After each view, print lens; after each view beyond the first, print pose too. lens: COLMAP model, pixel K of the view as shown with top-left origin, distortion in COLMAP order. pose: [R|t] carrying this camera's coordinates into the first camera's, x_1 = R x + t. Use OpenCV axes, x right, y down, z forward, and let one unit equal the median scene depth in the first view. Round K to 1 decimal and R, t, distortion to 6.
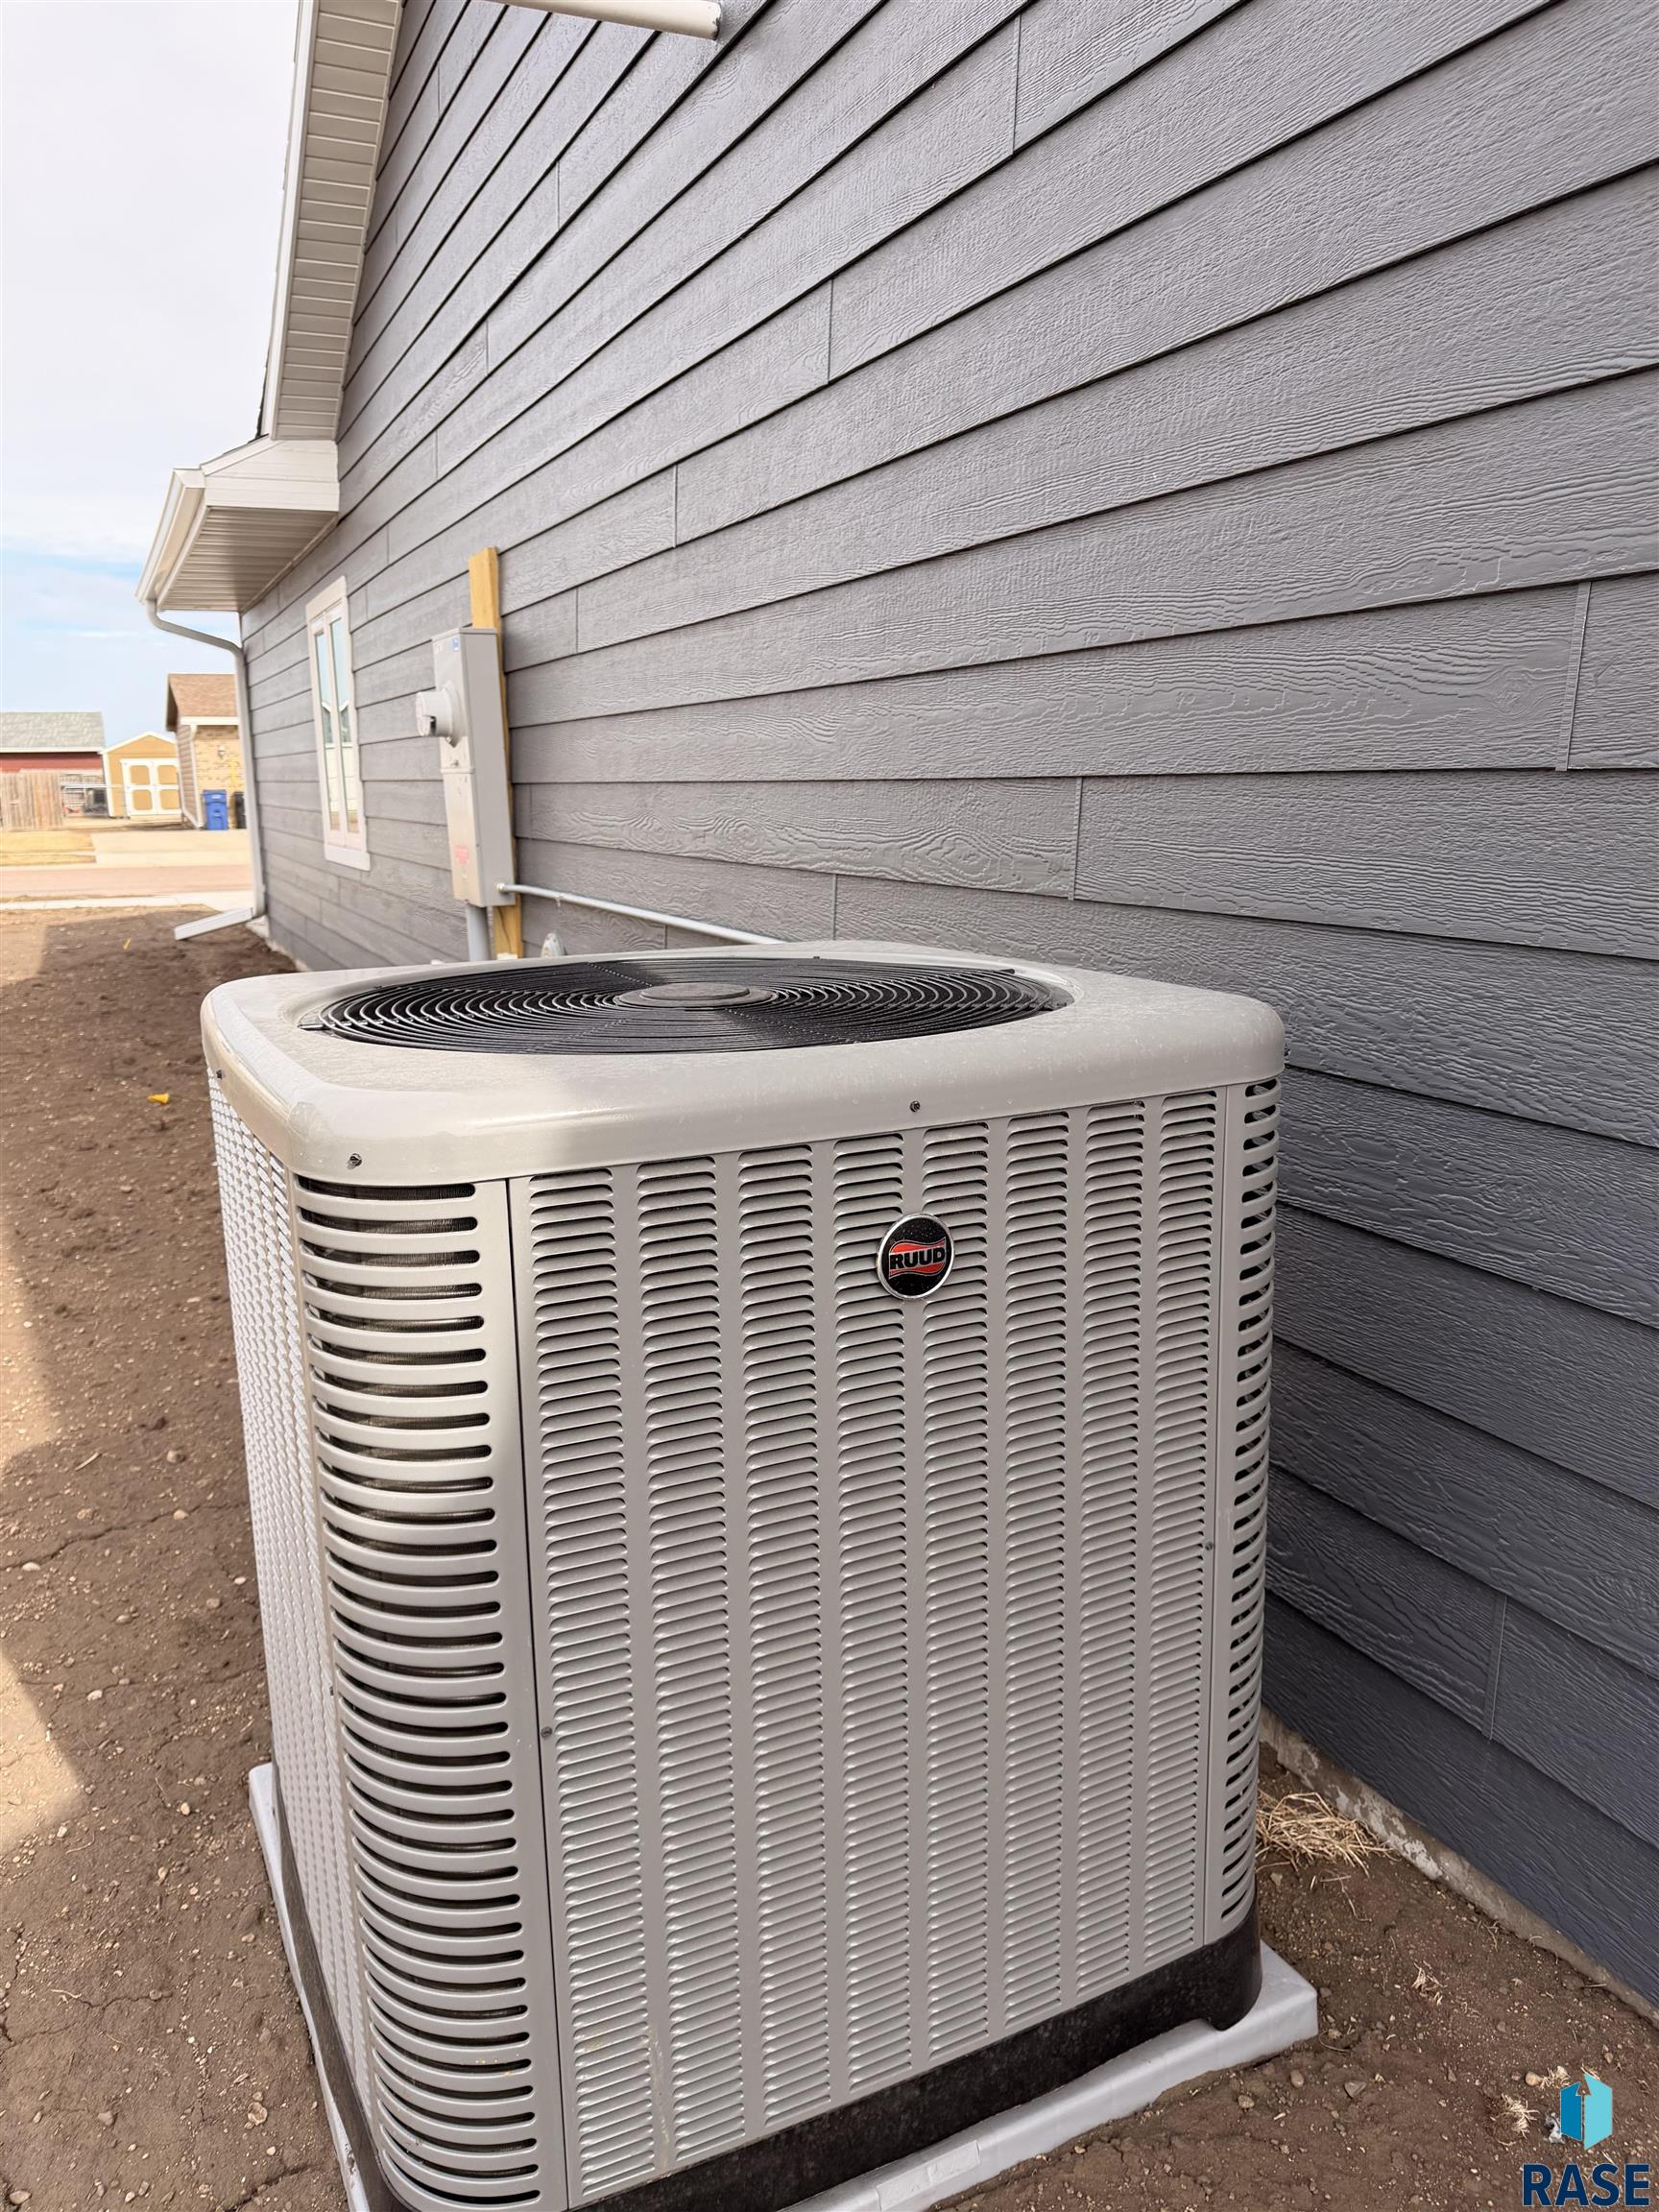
lens RADIAL K [[1559.1, 0, 823.6], [0, 1559.1, 1104.4], [0, 0, 1]] dist [0.051172, -0.060462]
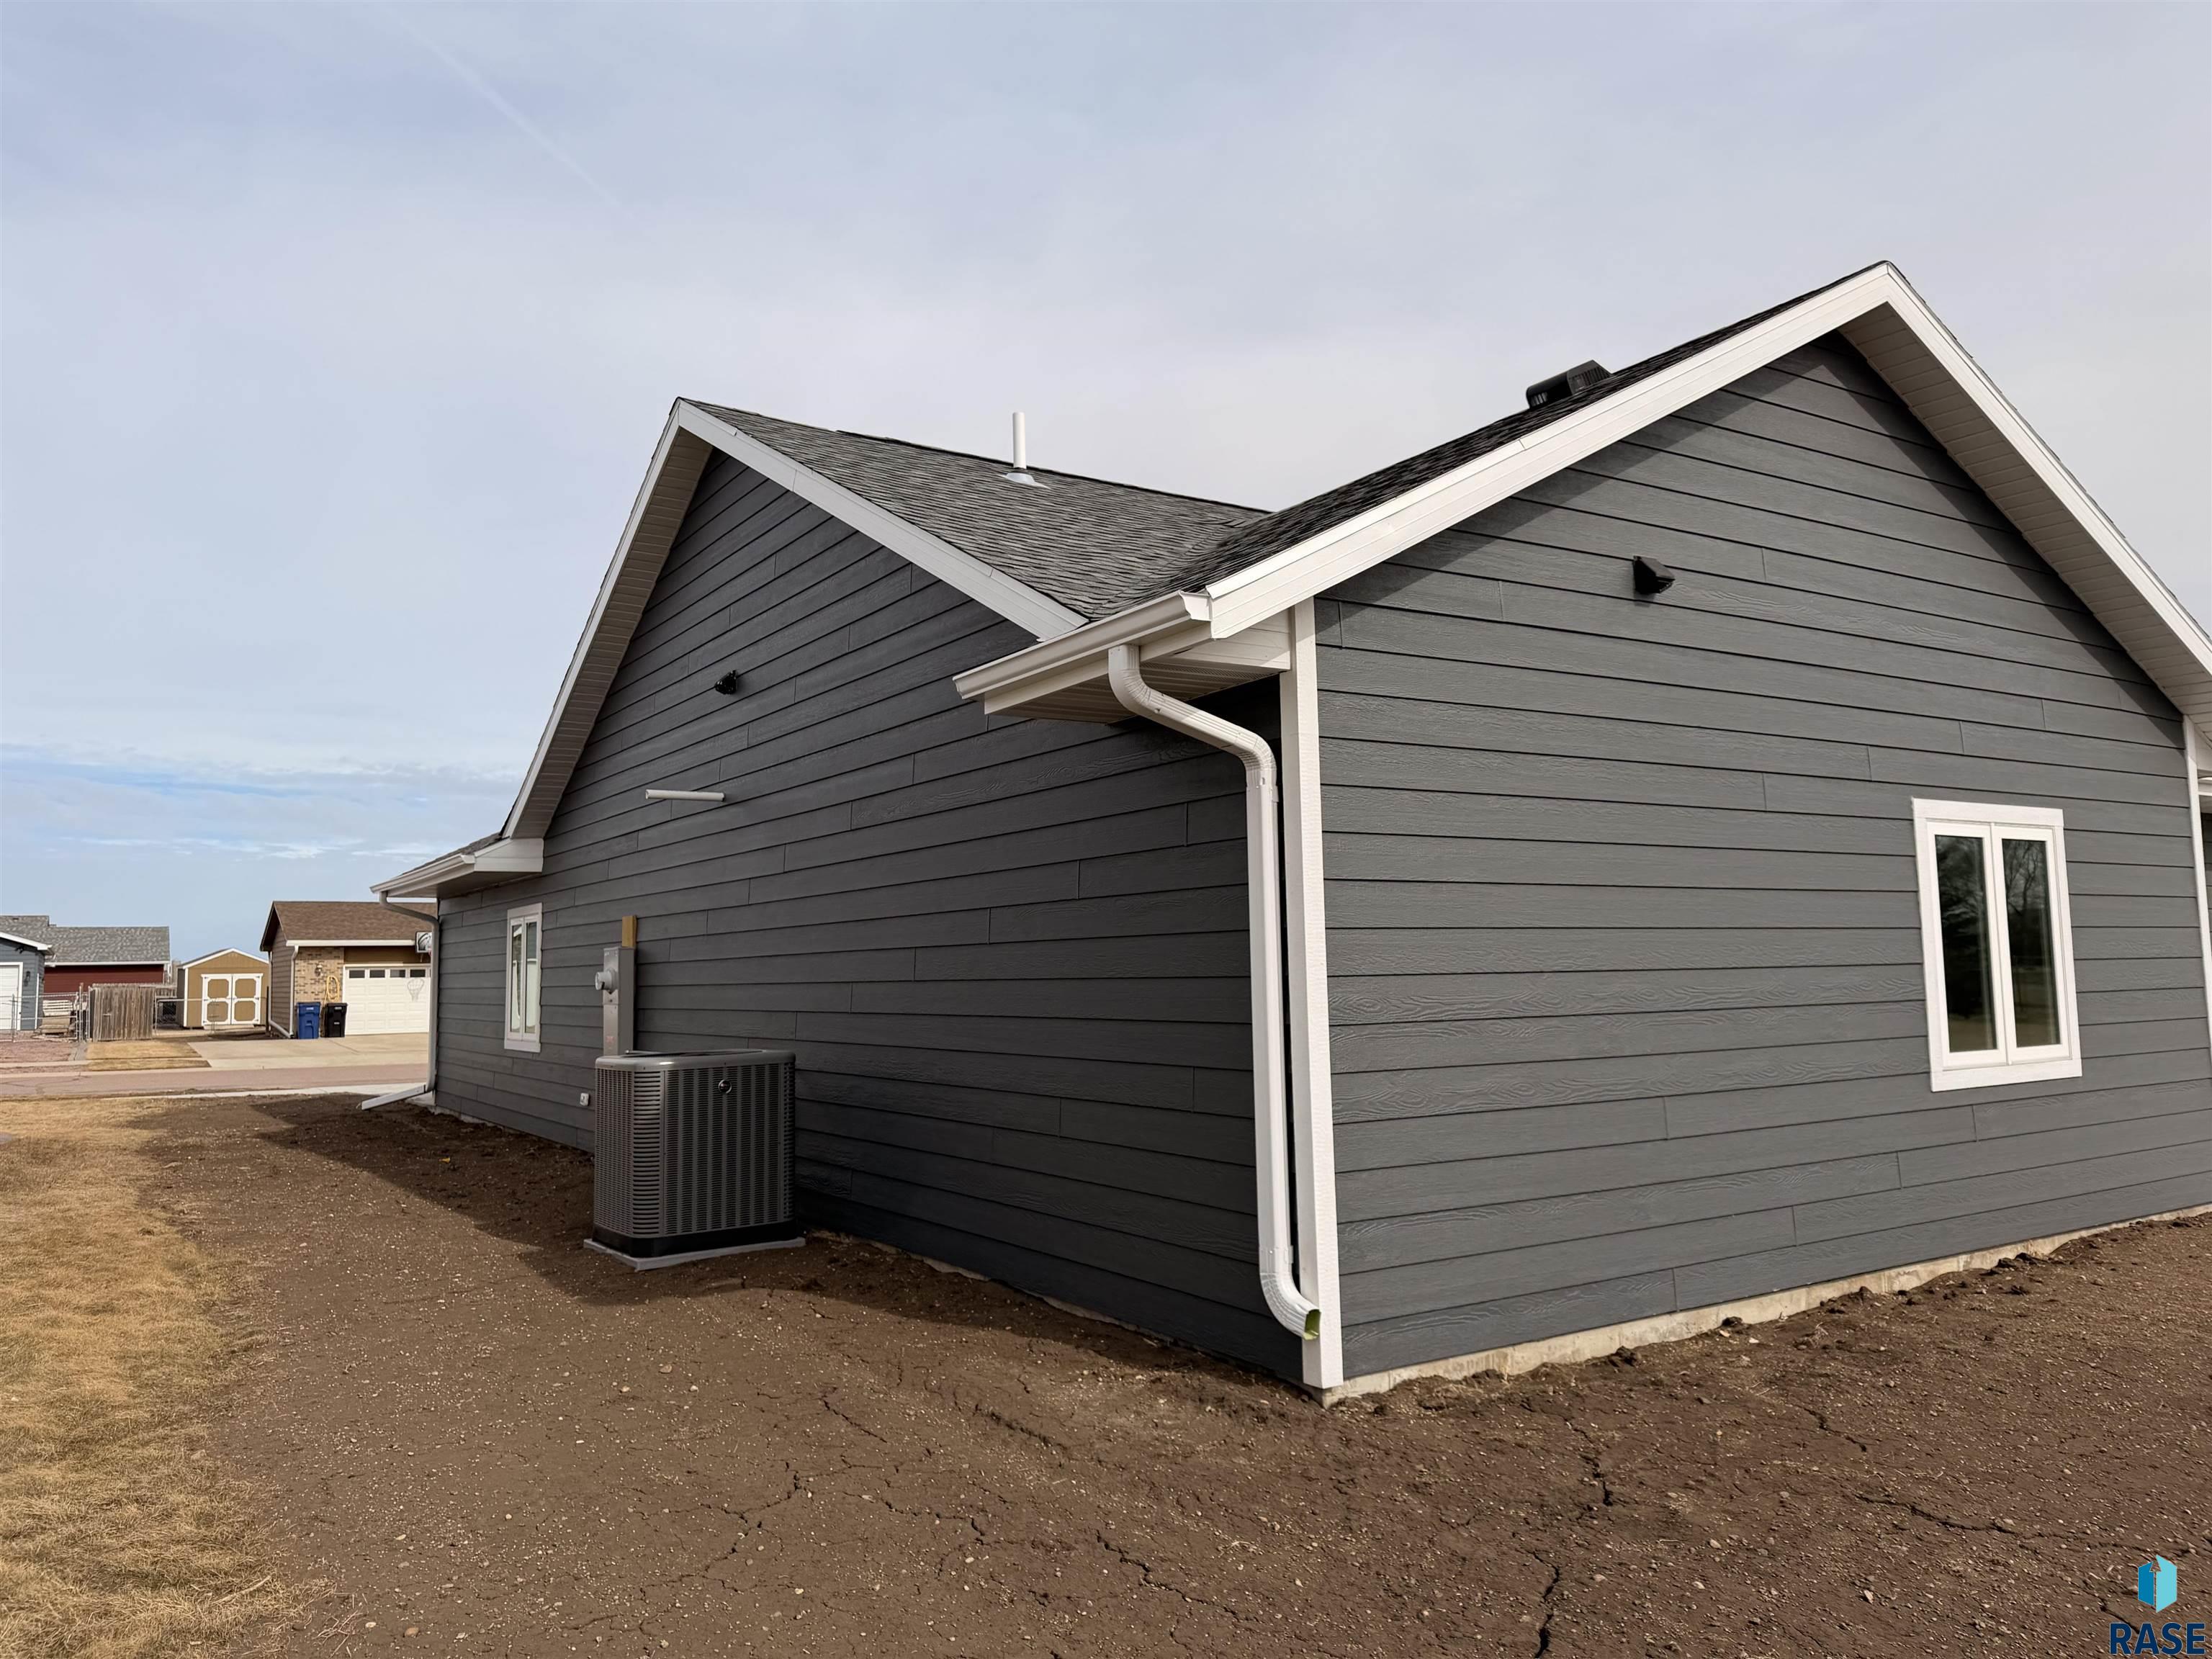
lens RADIAL K [[1559.1, 0, 1104.9], [0, 1559.1, 843.2], [0, 0, 1]] dist [0.051172, -0.060462]
pose [[0.990558, 0.007482, 0.136892, 0.024591], [0.032420, 0.957405, -0.286924, 0.035626], [-0.133208, 0.288653, 0.948122, -0.195292]]
